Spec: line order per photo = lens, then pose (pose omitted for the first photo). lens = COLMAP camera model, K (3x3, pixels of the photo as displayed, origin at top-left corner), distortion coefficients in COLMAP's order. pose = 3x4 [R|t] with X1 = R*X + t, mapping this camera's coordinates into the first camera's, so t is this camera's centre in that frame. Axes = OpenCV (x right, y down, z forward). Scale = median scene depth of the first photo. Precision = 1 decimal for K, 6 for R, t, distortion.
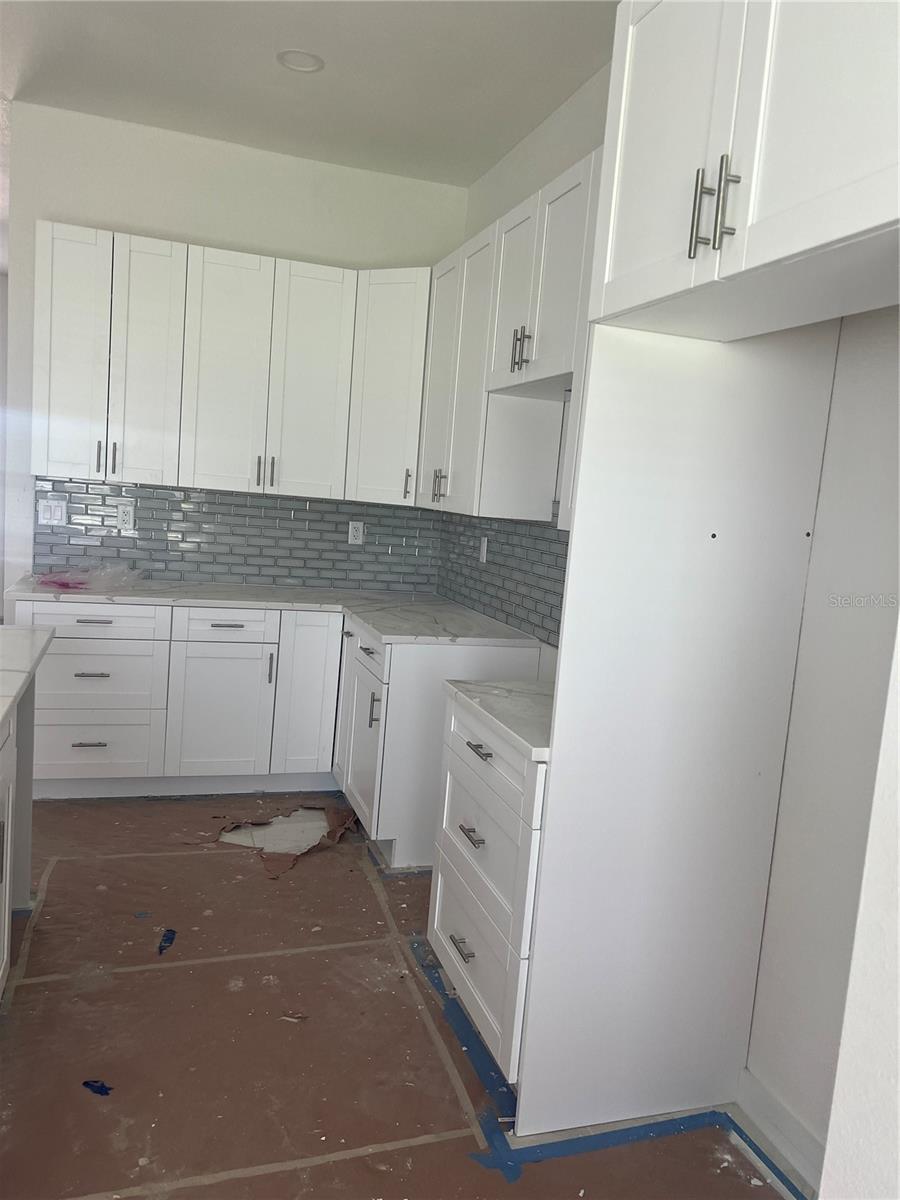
lens RADIAL K [[899.0, 0, 450.0], [0, 899.0, 600.0], [0, 0, 1]] dist [0.081803, 0.000331]
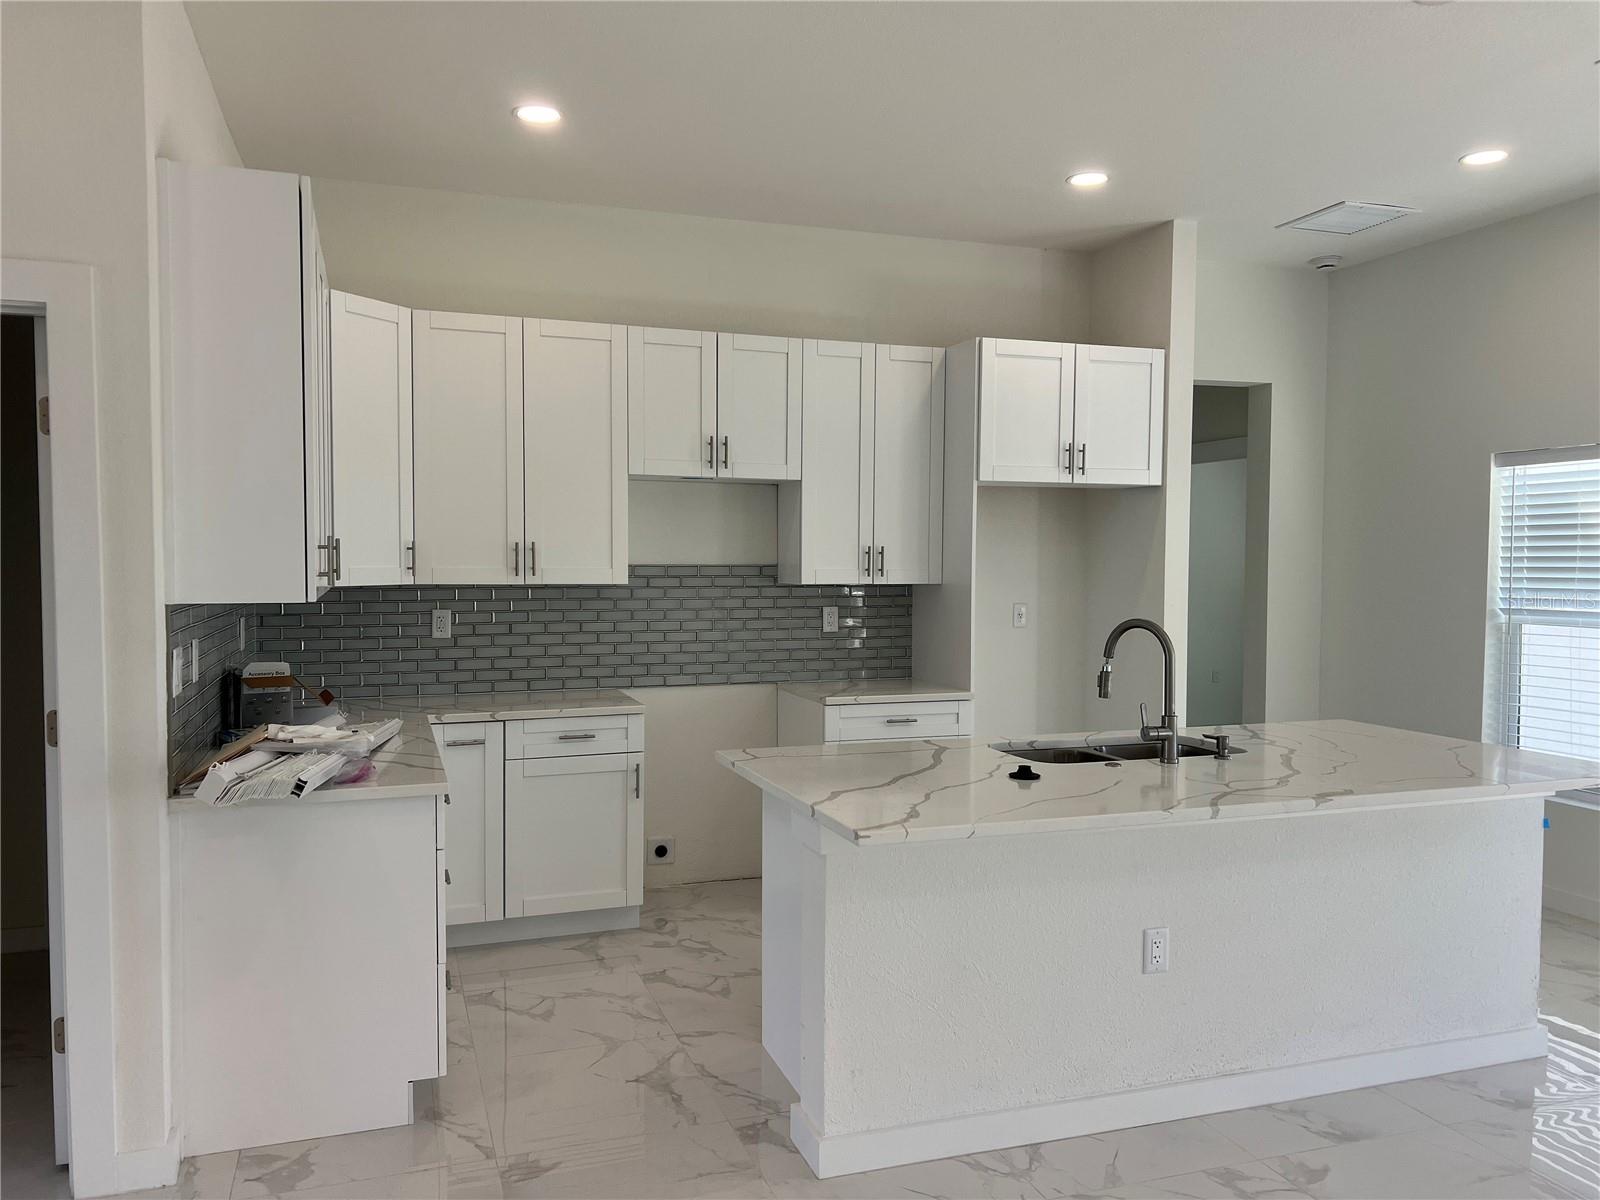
lens RADIAL K [[1207.9, 0, 798.2], [0, 1207.9, 609.0], [0, 0, 1]] dist [0.083532, -0.098950]
pose [[-0.038441, -0.128416, 0.990975, -1.213784], [0.112599, 0.984835, 0.131988, -0.196451], [-0.992897, 0.116657, -0.023398, 0.695995]]
